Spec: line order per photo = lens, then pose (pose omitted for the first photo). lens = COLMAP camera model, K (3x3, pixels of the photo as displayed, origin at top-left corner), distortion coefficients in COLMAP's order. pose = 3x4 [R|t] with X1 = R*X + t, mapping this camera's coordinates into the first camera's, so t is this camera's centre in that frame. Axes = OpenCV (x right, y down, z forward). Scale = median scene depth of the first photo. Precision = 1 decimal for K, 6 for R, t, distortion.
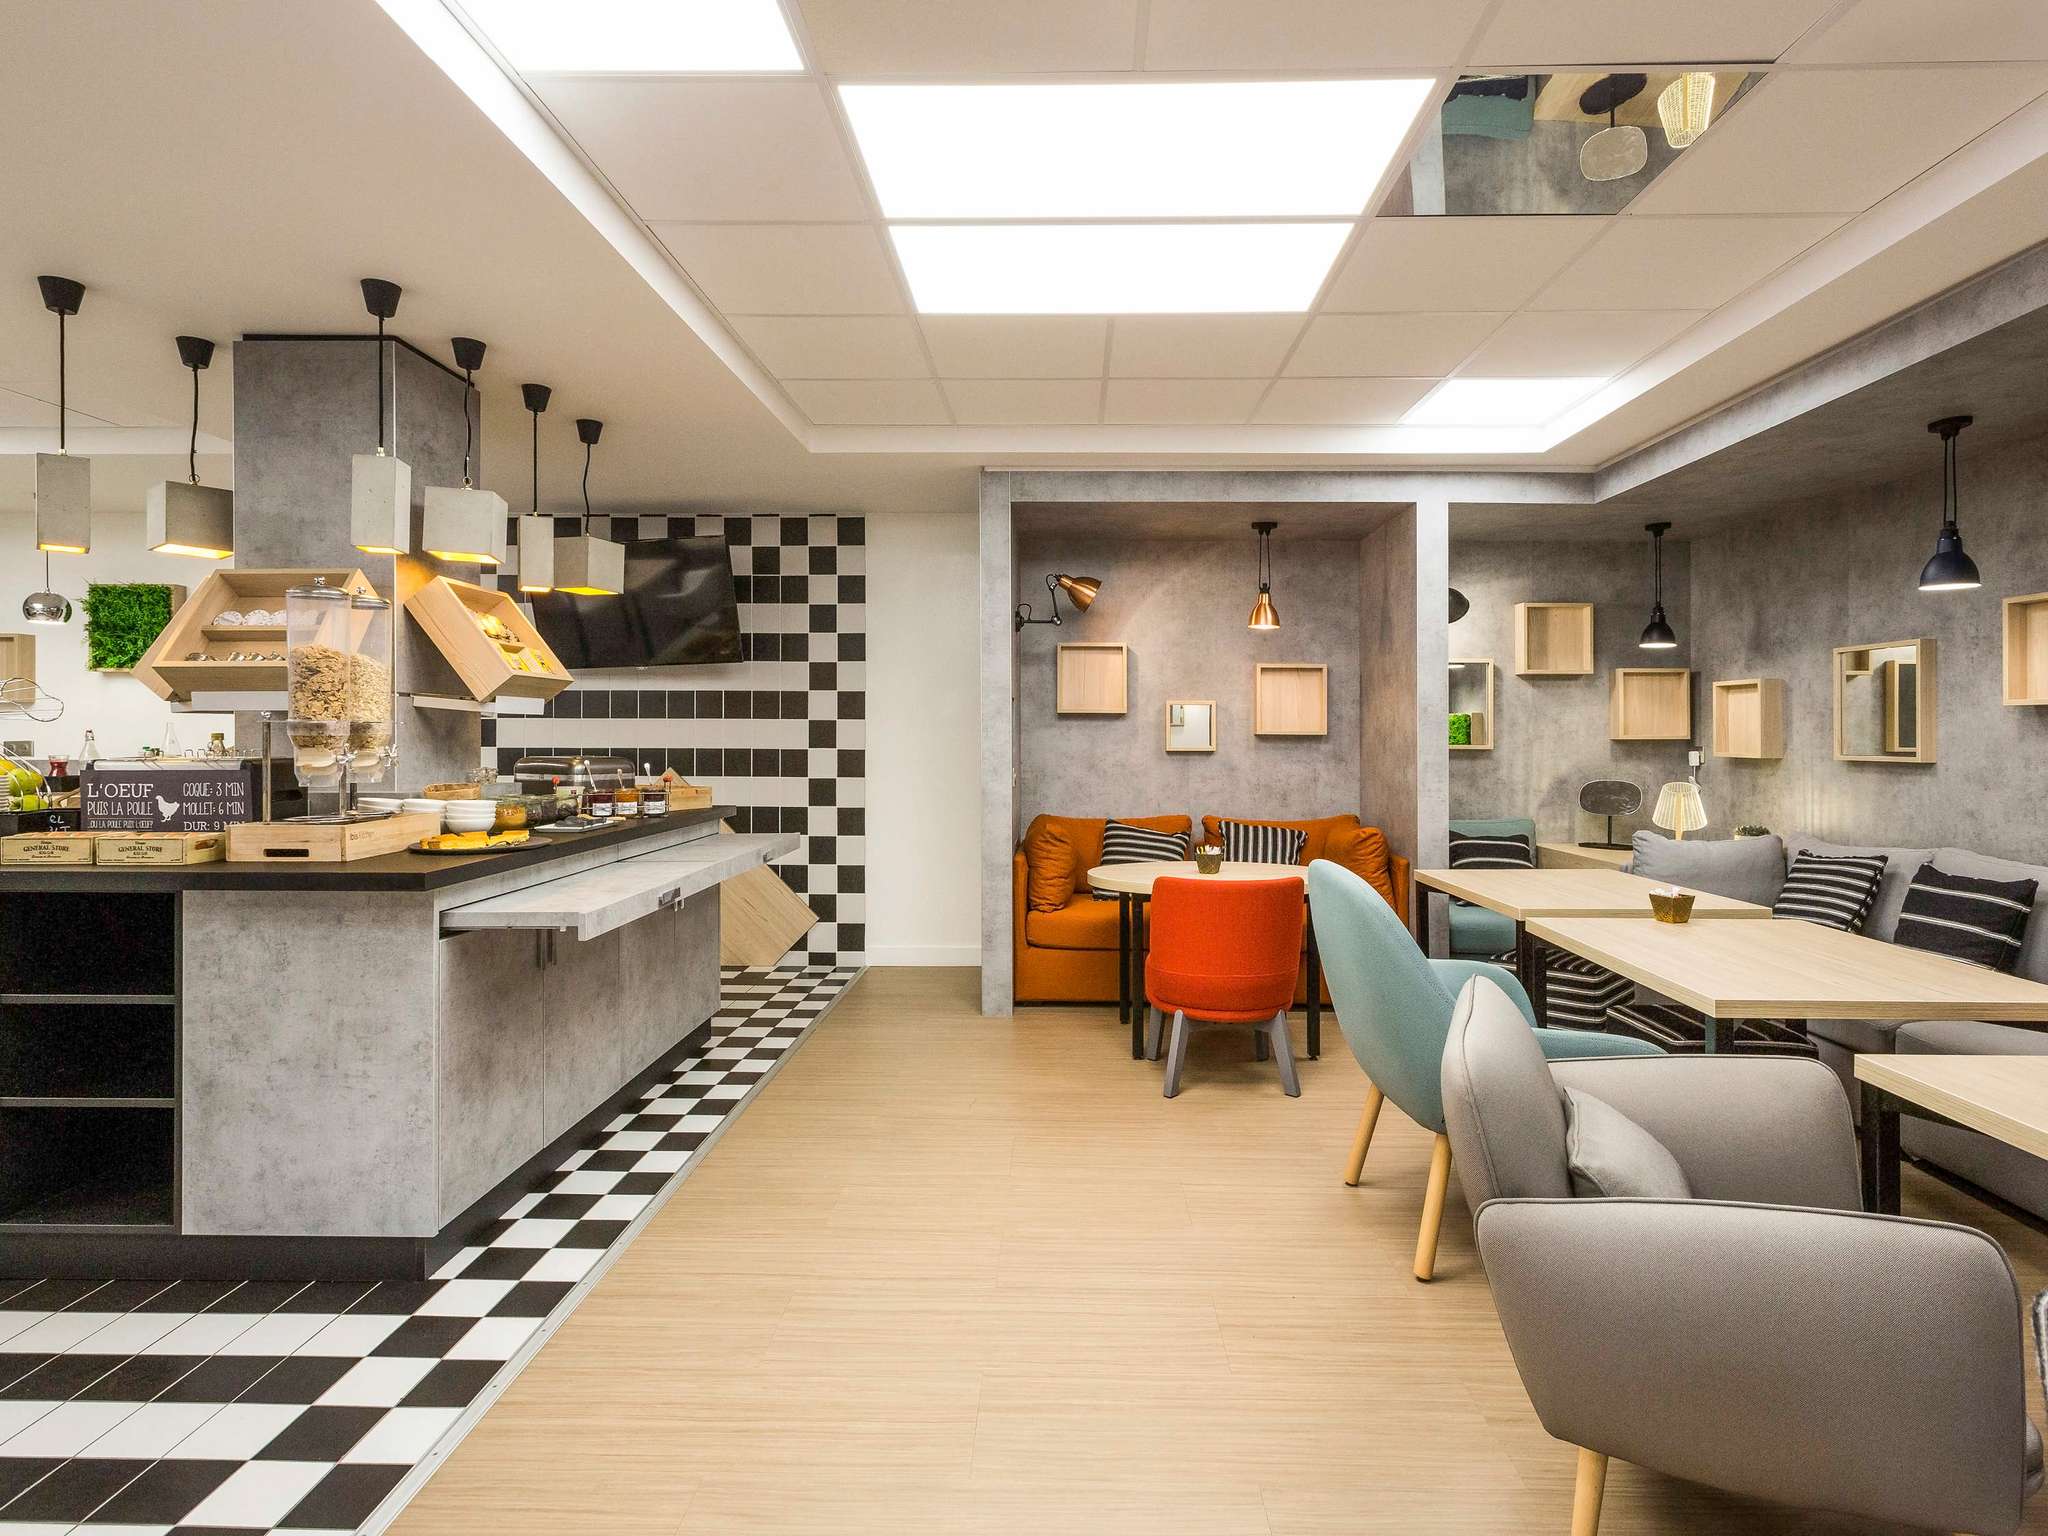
lens RADIAL K [[1082.7, 0, 1009.9], [0, 1082.7, 731.3], [0, 0, 1]] dist [-0.002918, 0.003789]
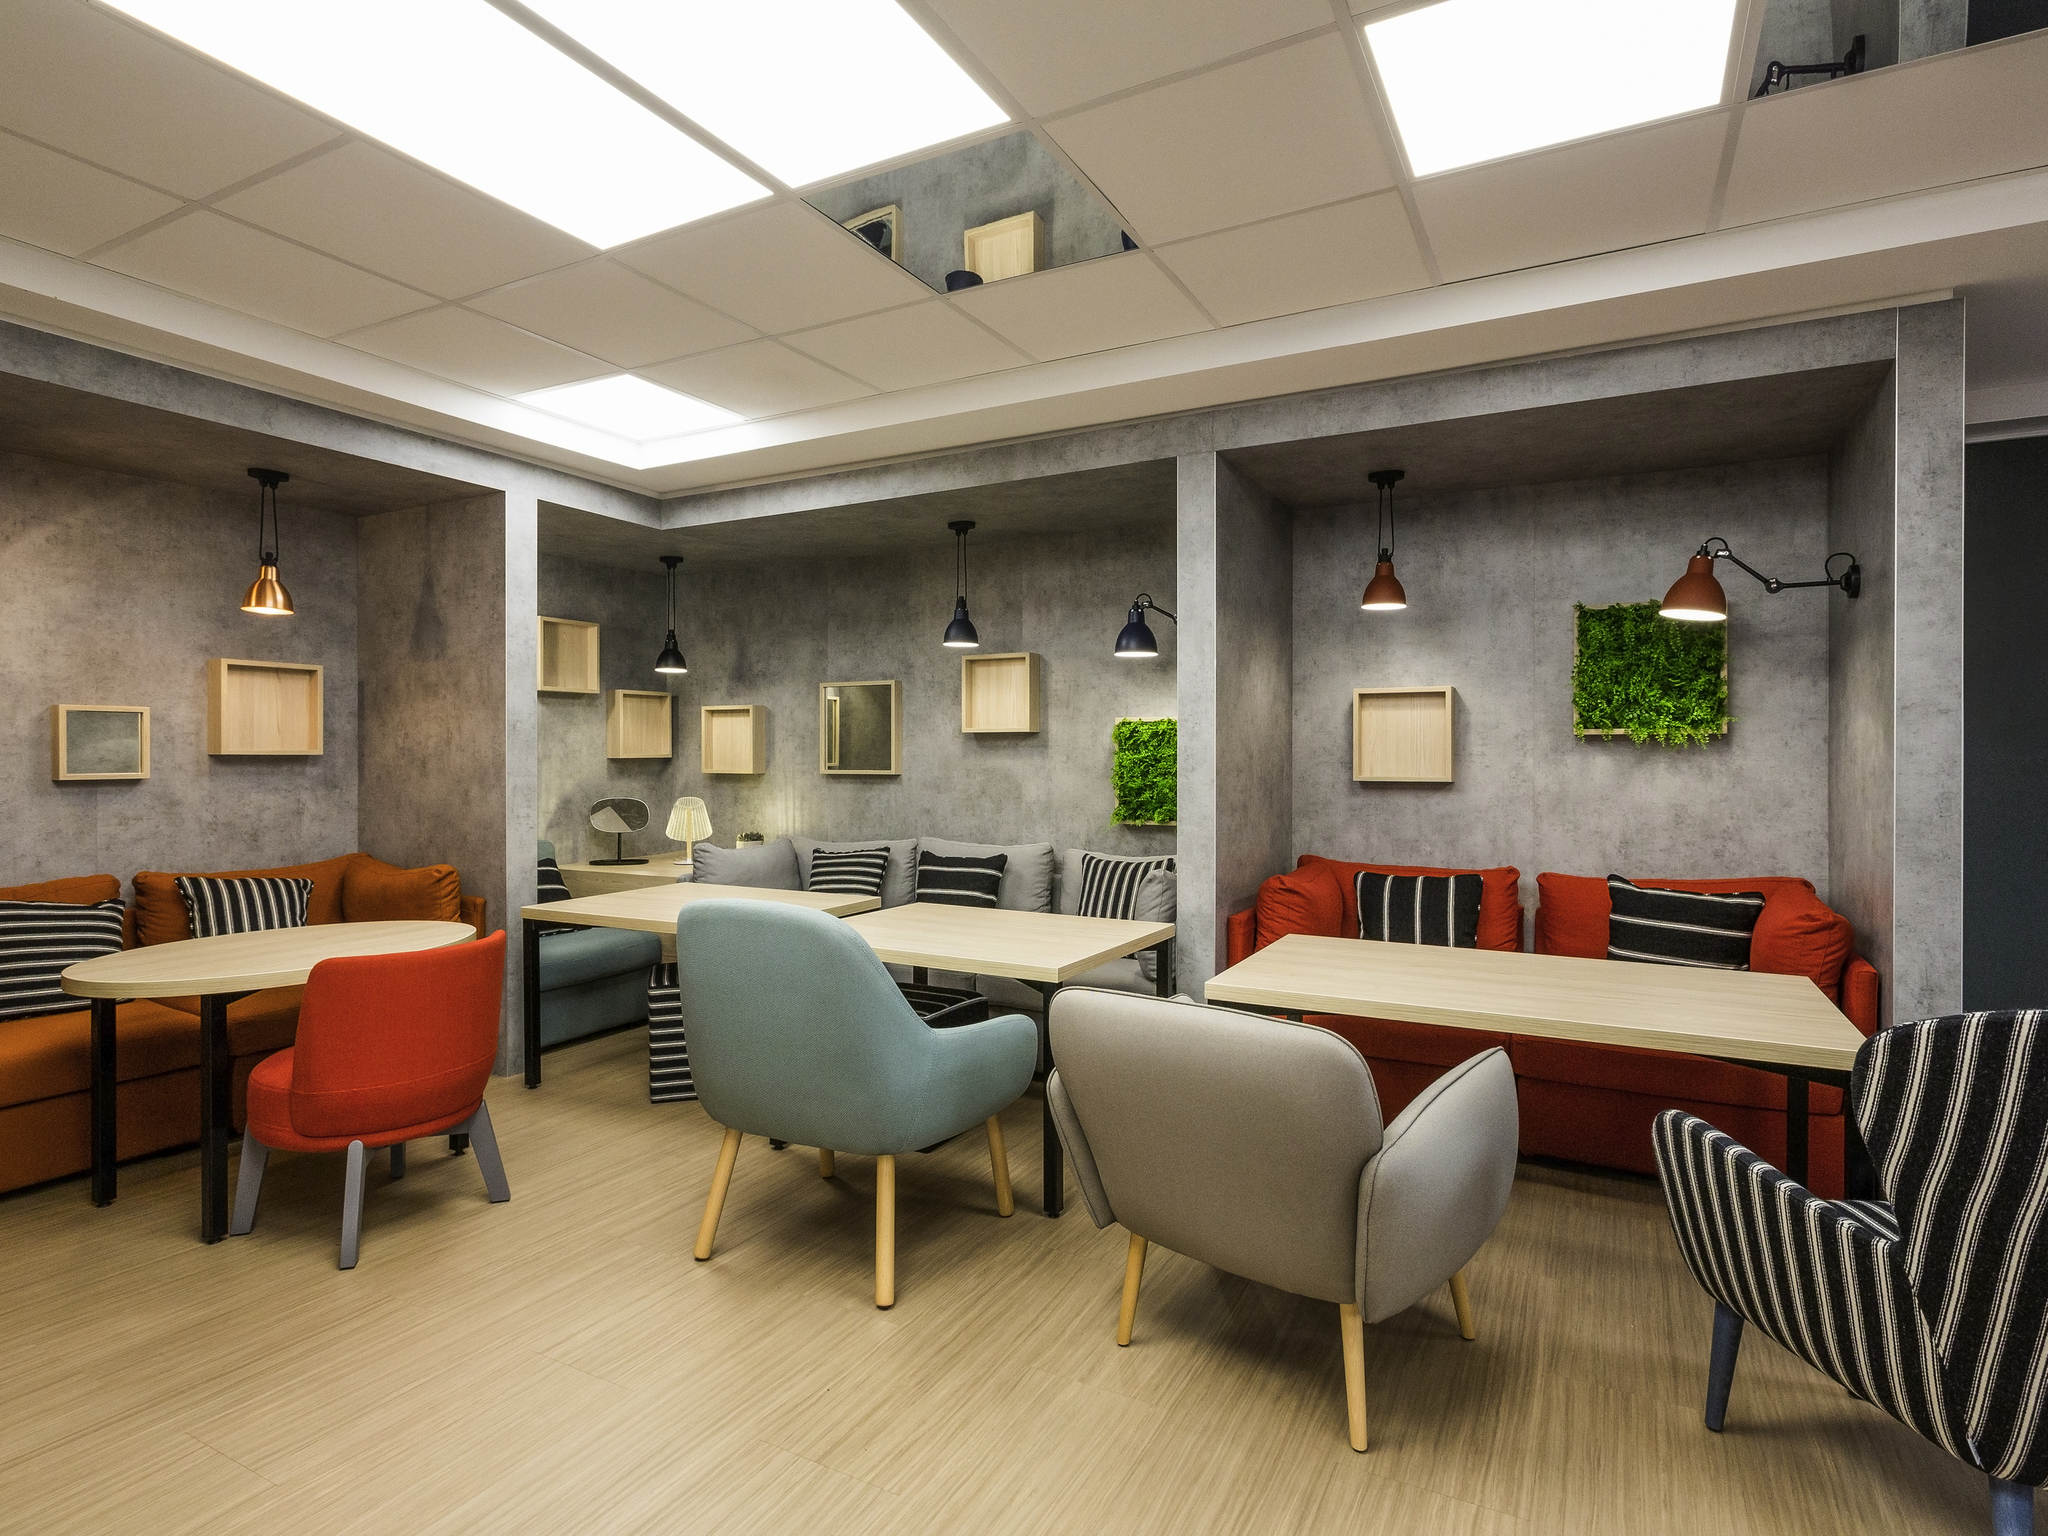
lens RADIAL K [[1082.7, 0, 1022.4], [0, 1082.7, 755.5], [0, 0, 1]] dist [-0.002918, 0.003789]
pose [[0.450750, -0.005069, 0.892636, -0.204346], [-0.000516, 0.999982, 0.005939, -0.001532], [-0.892650, -0.003138, 0.450740, 0.206632]]
